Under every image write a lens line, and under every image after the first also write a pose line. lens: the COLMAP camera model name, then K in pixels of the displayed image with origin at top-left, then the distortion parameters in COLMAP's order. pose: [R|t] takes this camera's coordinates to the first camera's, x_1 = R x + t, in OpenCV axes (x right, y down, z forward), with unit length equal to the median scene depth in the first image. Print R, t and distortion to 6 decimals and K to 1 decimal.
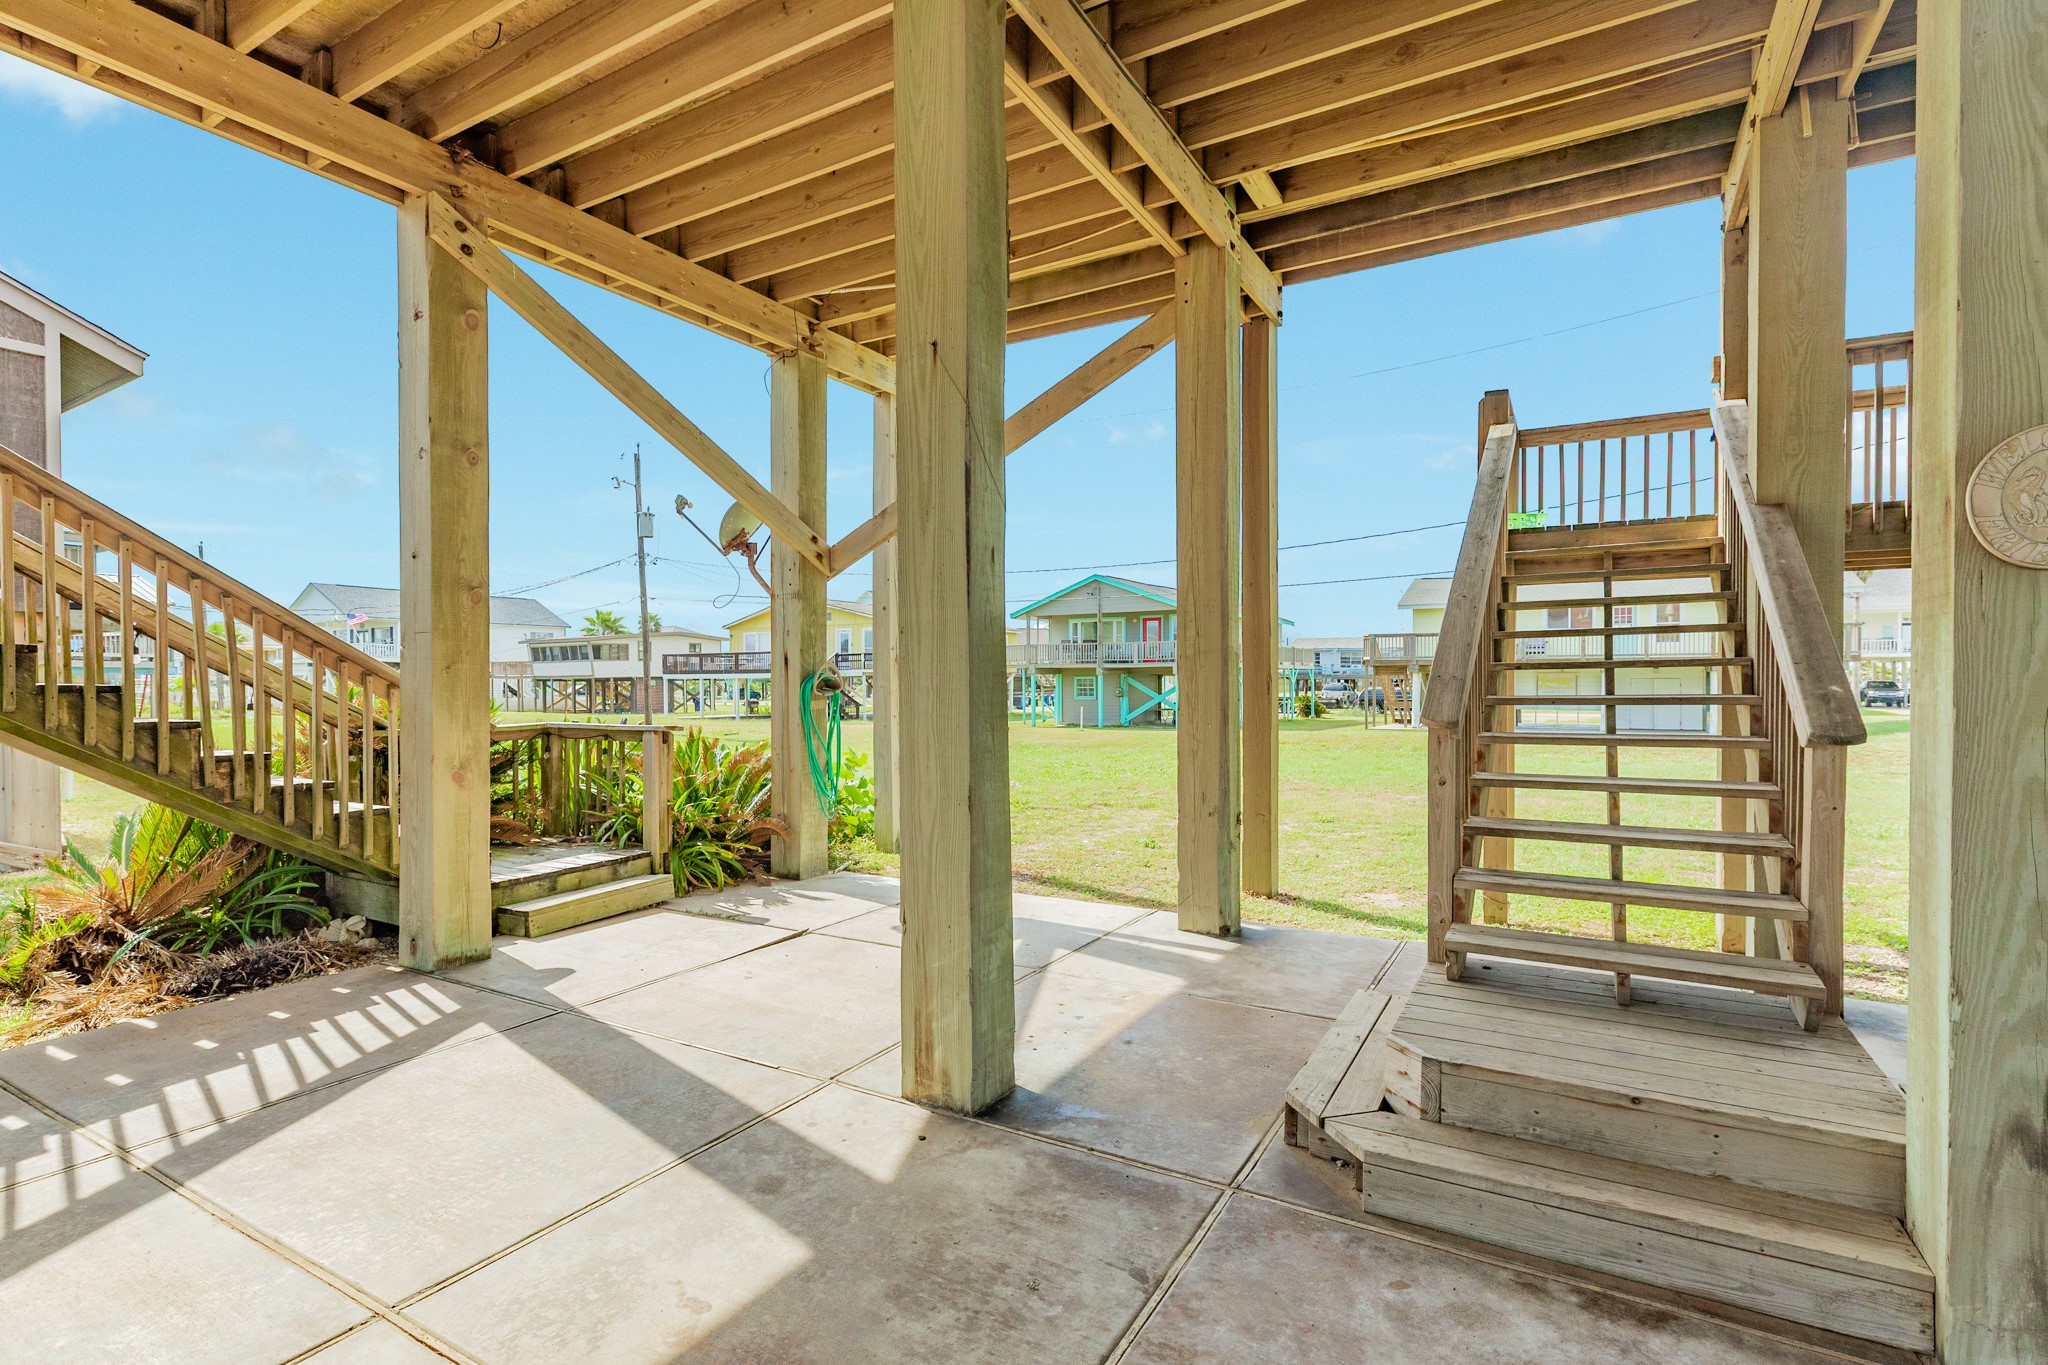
lens RADIAL K [[966.8, 0, 1024.0], [0, 966.8, 682.5], [0, 0, 1]] dist [0.000106, -0.000175]
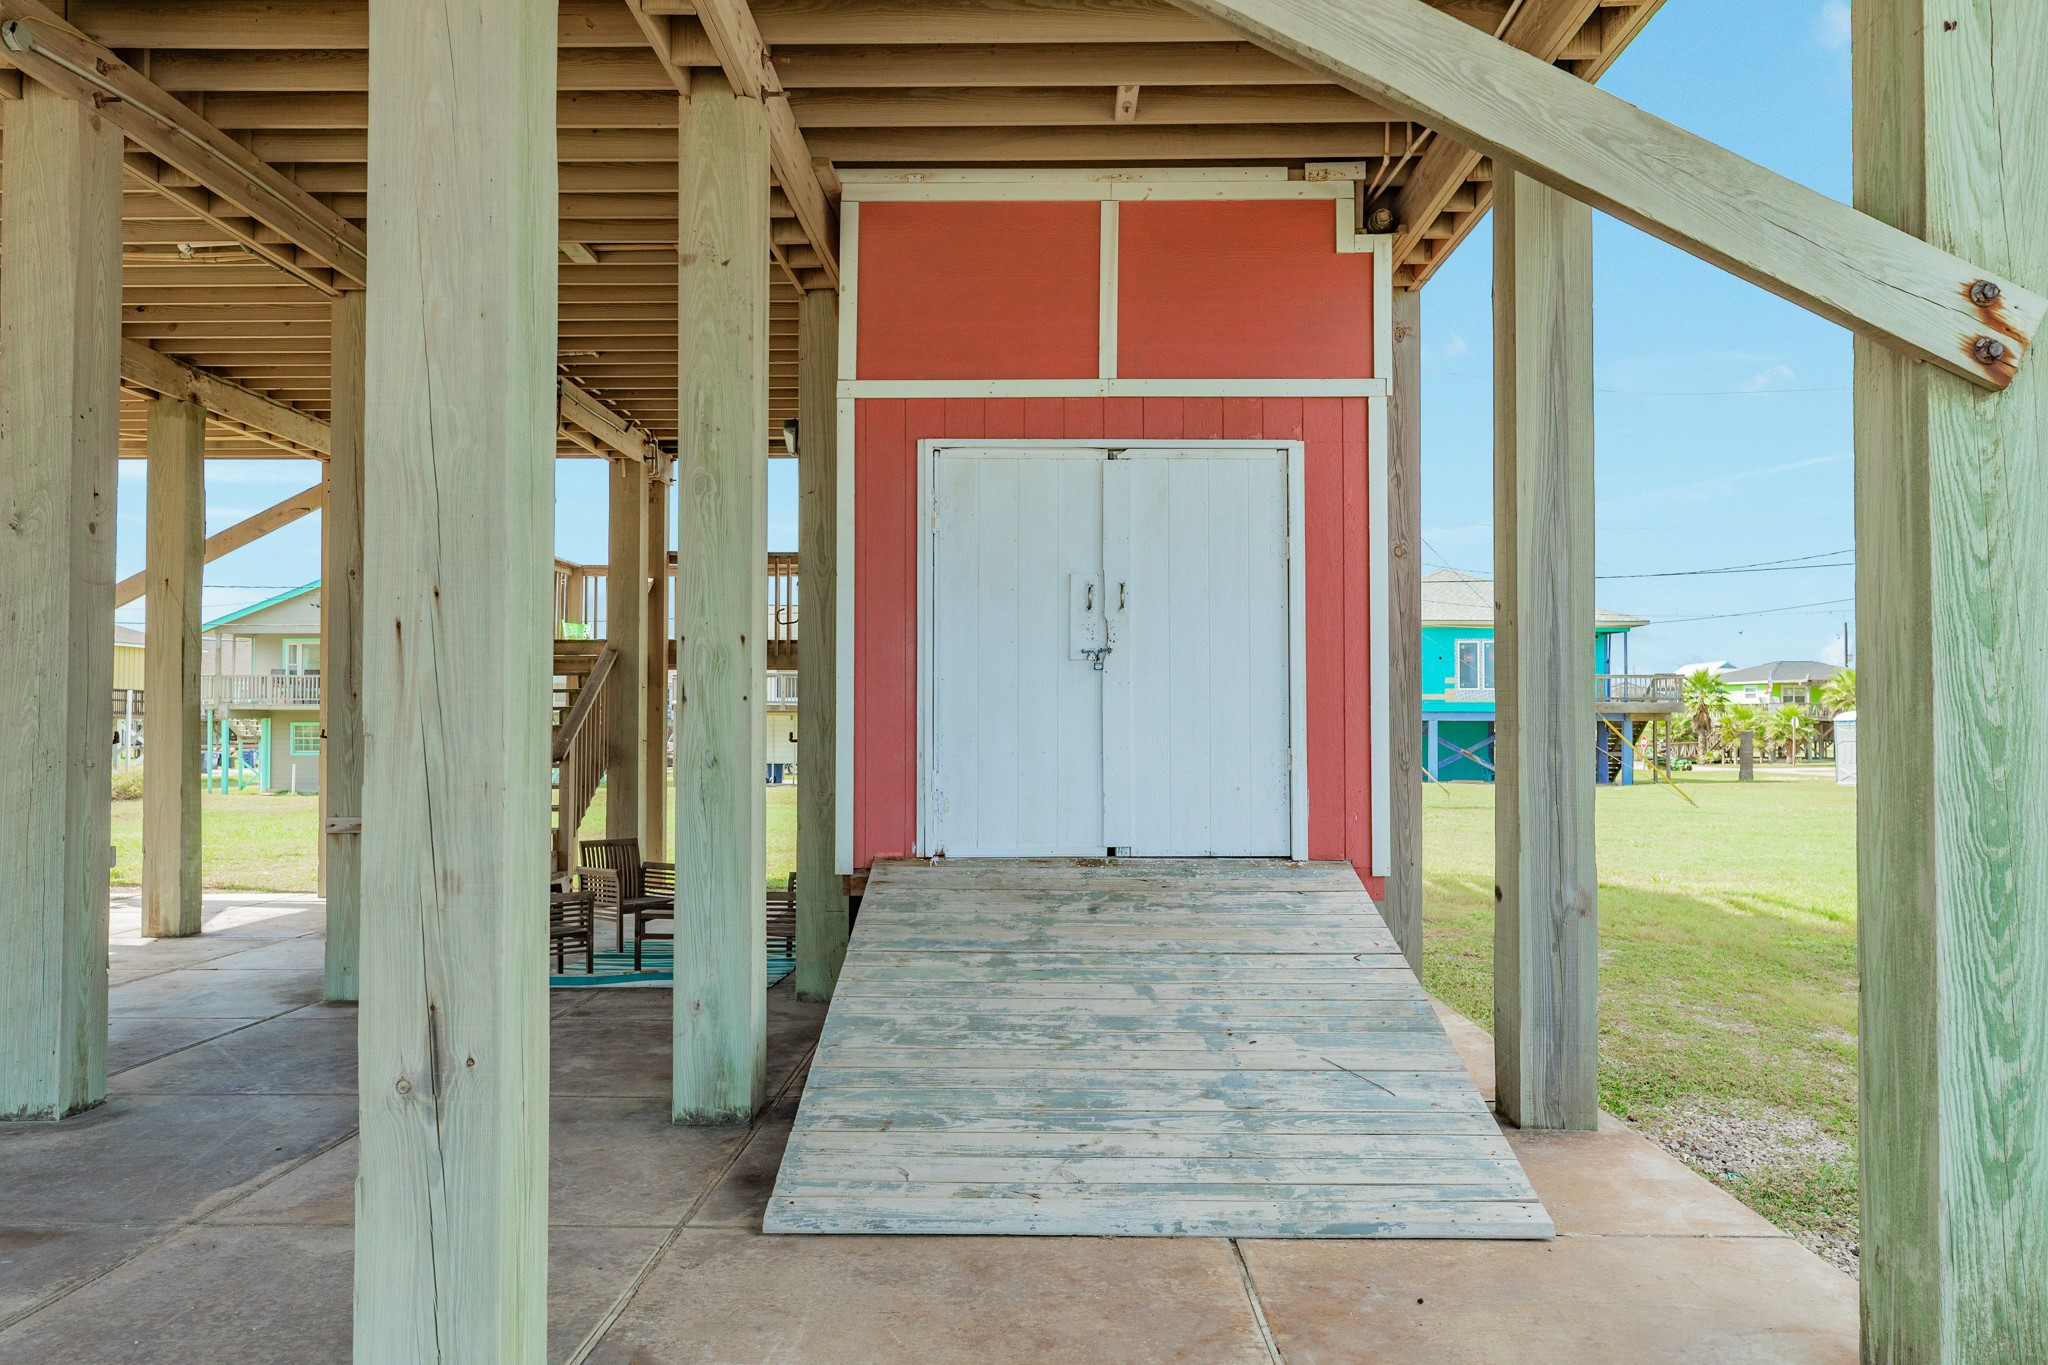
lens RADIAL K [[1501.3, 0, 1024.0], [0, 1501.3, 682.5], [0, 0, 1]] dist [-0.048228, -0.000325]
pose [[0.876059, 0.016995, 0.481905, -0.000191], [-0.001487, 0.999469, -0.032545, -0.006879], [-0.482202, 0.027795, 0.875619, -1.263766]]
